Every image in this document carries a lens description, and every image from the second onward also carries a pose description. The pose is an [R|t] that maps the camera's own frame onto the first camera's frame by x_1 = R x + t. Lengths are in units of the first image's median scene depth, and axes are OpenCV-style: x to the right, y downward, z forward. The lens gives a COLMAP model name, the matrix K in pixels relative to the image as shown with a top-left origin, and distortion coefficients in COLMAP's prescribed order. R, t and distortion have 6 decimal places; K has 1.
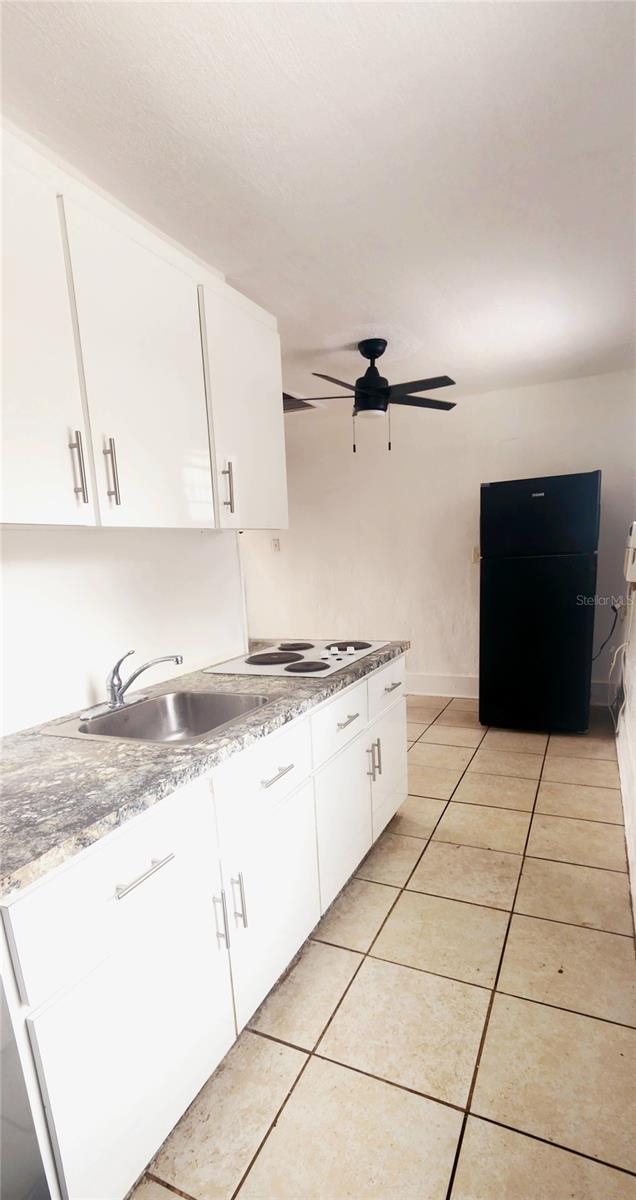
lens RADIAL K [[564.8, 0, 315.4], [0, 564.8, 681.9], [0, 0, 1]] dist [0.002084, -0.000637]
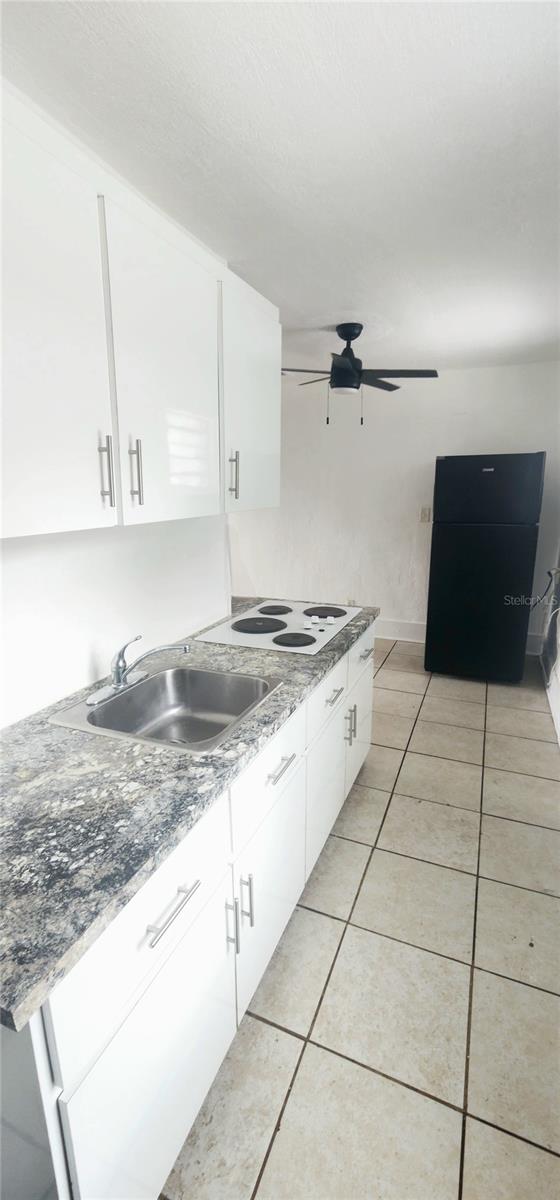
lens RADIAL K [[497.9, 0, 279.9], [0, 497.9, 601.3], [0, 0, 1]] dist [0.000551, 0.000470]
pose [[0.998027, 0.036883, 0.050816, -0.117897], [-0.037015, 0.999313, 0.001661, -0.126814], [-0.050720, -0.003539, 0.998707, 0.089371]]
